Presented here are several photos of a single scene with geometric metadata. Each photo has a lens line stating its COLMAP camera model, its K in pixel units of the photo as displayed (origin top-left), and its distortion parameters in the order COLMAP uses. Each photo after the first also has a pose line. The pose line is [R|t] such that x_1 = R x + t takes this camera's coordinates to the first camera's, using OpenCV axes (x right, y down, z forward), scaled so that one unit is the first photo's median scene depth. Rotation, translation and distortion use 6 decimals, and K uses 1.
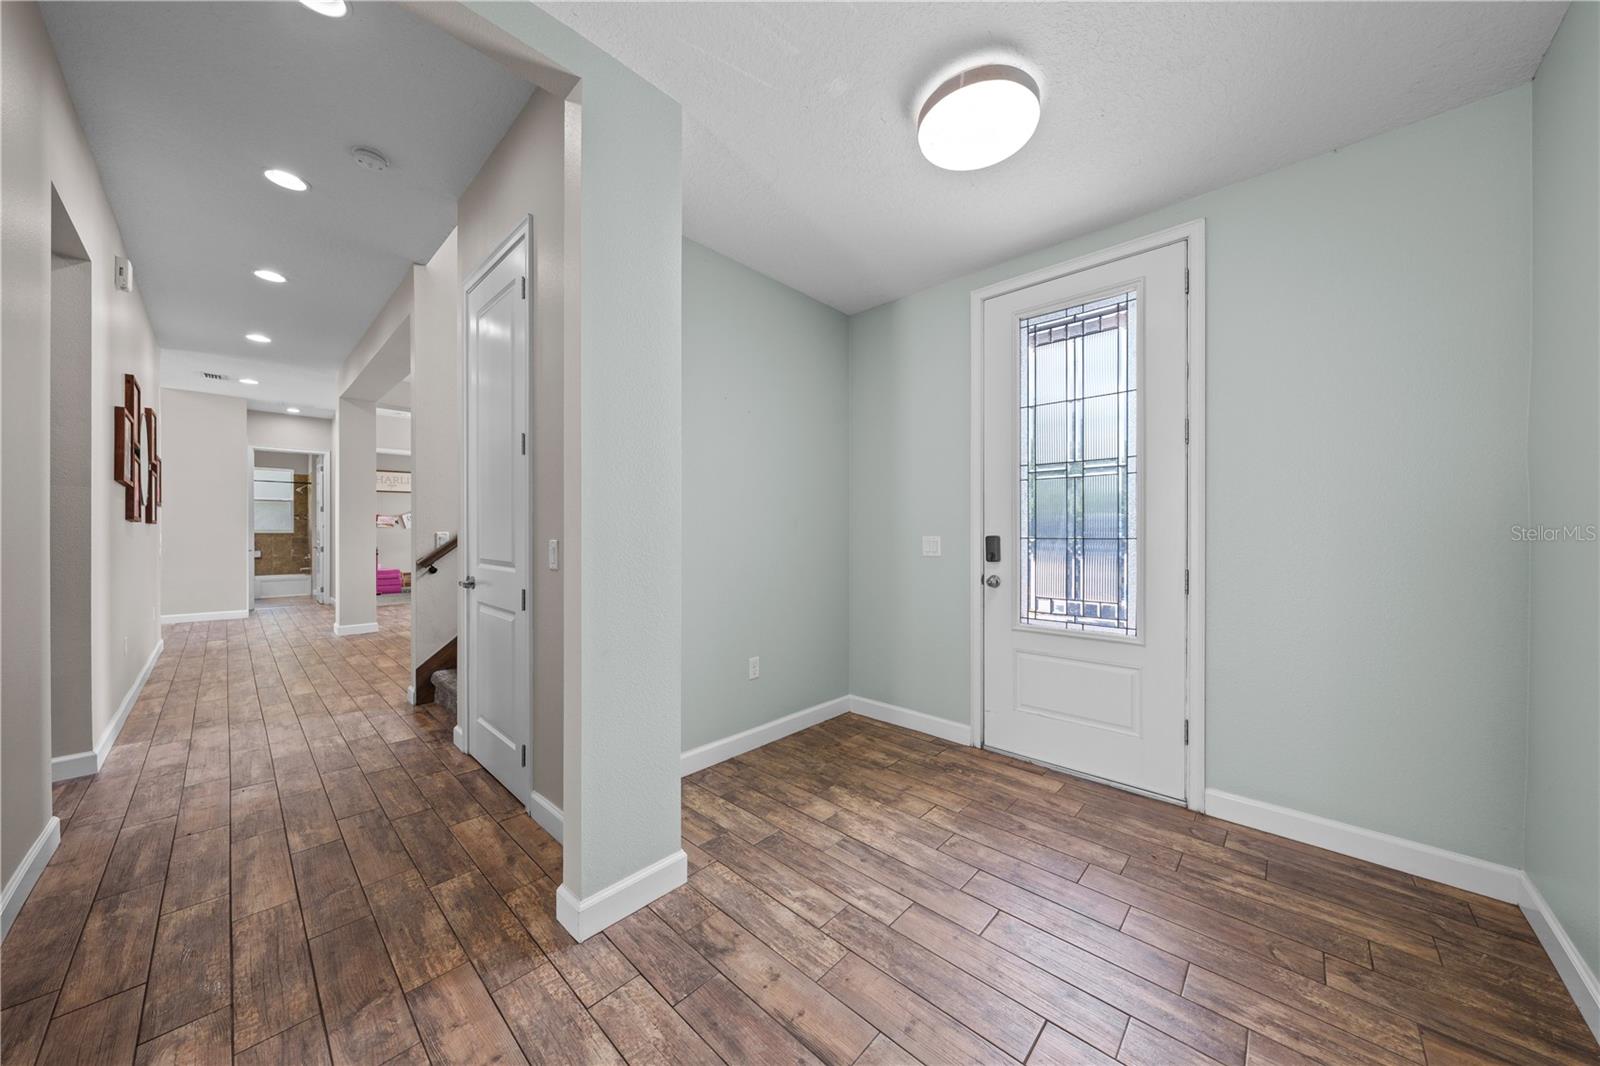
lens RADIAL K [[539.9, 0, 802.8], [0, 539.9, 531.2], [0, 0, 1]] dist [-0.002227, 0.000171]
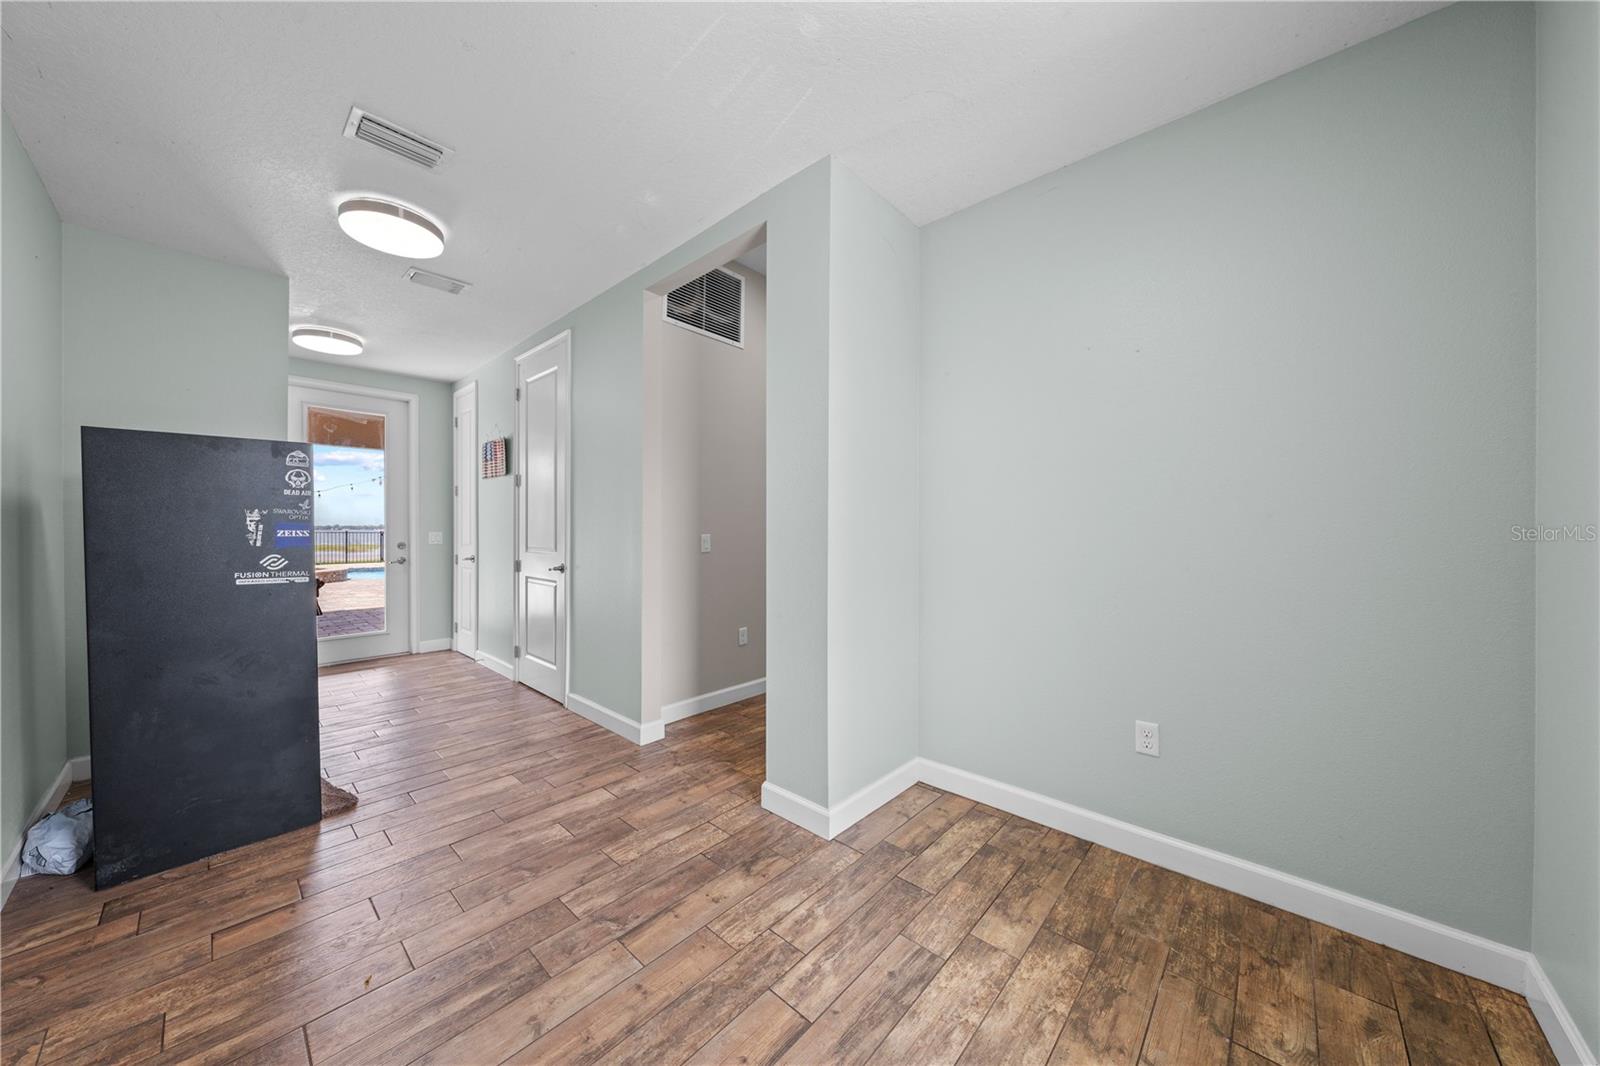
lens RADIAL K [[539.9, 0, 802.8], [0, 539.9, 531.2], [0, 0, 1]] dist [-0.002227, 0.000171]
pose [[0.014200, 0.005421, -0.999884, 0.920099], [-0.002392, 0.999983, 0.005388, -0.001741], [0.999896, 0.002315, 0.014213, 0.941579]]
